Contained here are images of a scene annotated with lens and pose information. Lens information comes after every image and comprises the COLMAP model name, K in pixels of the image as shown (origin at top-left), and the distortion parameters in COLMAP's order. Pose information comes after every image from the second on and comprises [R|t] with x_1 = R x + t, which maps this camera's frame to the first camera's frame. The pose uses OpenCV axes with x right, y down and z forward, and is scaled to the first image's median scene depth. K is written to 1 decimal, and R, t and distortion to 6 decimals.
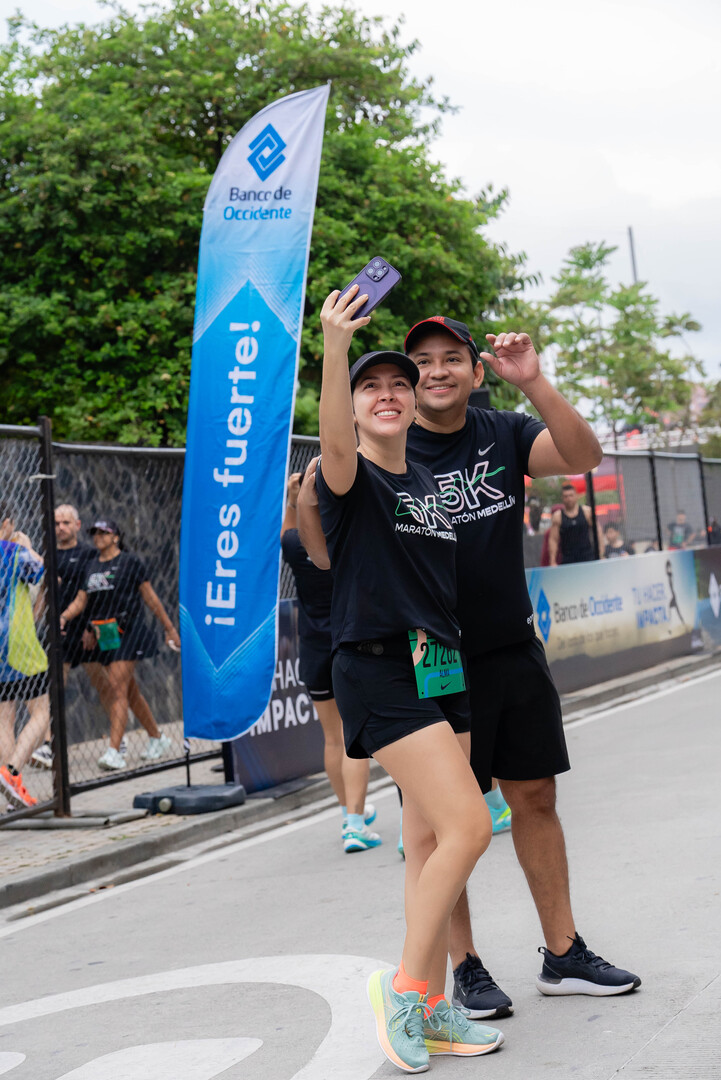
lens RADIAL K [[2197.2, 0, 359.5], [0, 2197.2, 526.4], [0, 0, 1]] dist [0.090595, -0.409939]
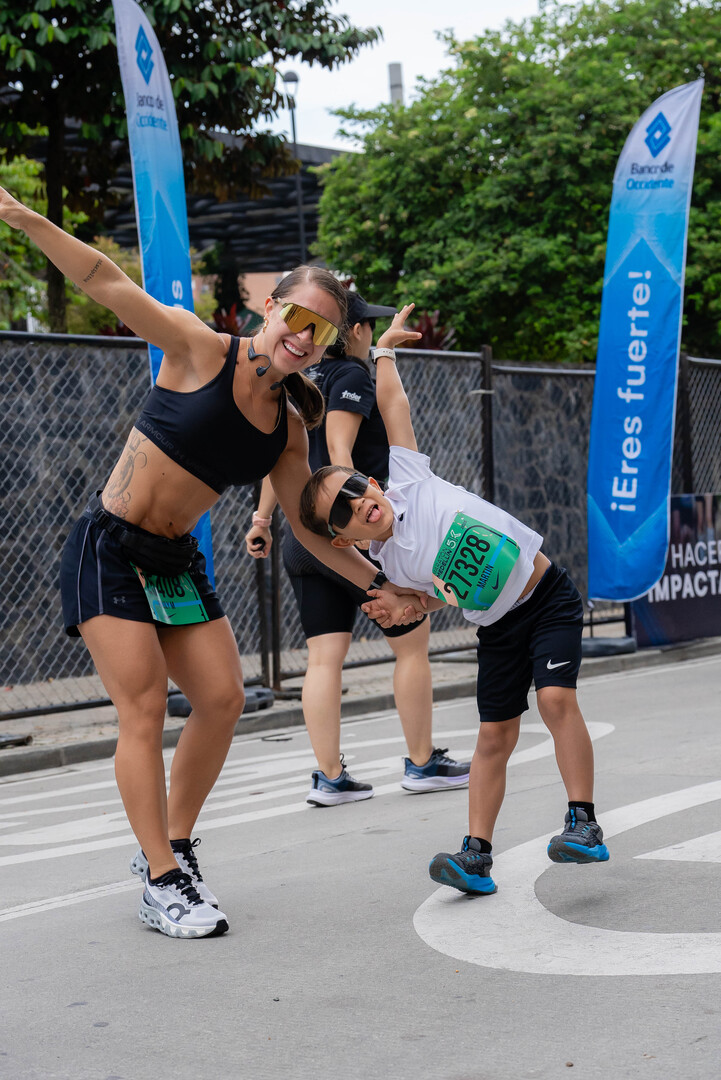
lens RADIAL K [[2185.4, 0, 359.1], [0, 2185.4, 542.2], [0, 0, 1]] dist [0.028302, -0.022104]
pose [[0.960785, 0.037133, -0.274796, 0.085721], [-0.024394, 0.998470, 0.049631, 0.002240], [0.276218, -0.040982, 0.960221, -0.155692]]
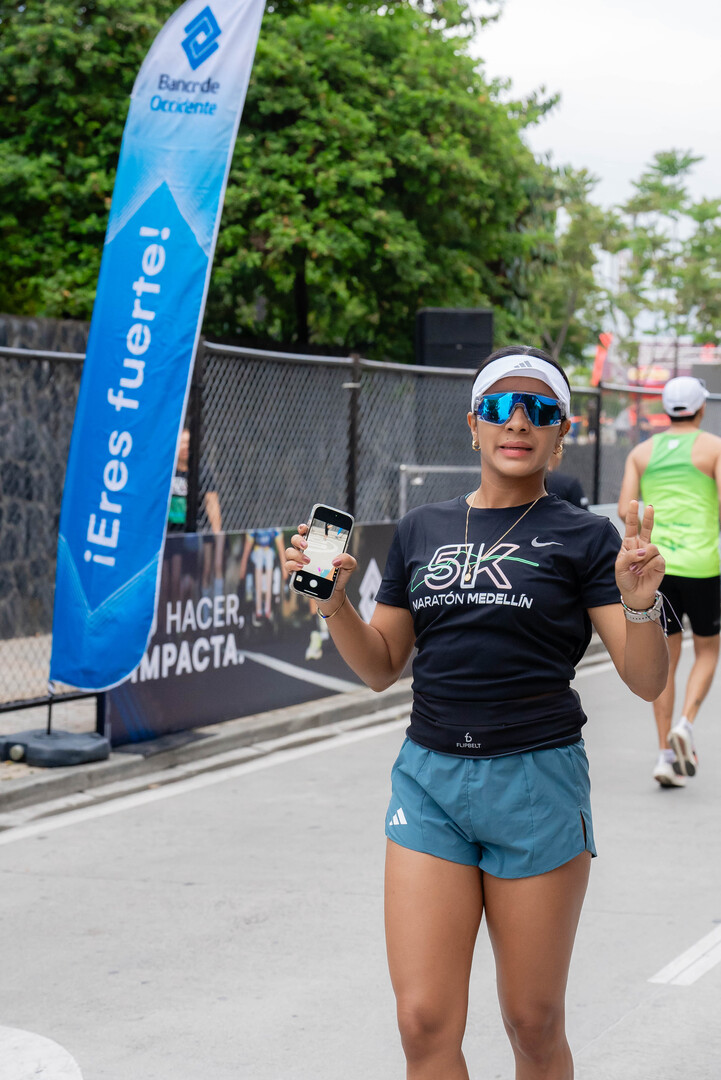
lens RADIAL K [[2185.4, 0, 359.1], [0, 2185.4, 542.2], [0, 0, 1]] dist [0.028302, -0.022104]
pose [[0.992538, 0.118413, -0.029080, 0.040785], [-0.116179, 0.990812, 0.069234, -0.022904], [0.037011, -0.065339, 0.997176, 0.068899]]
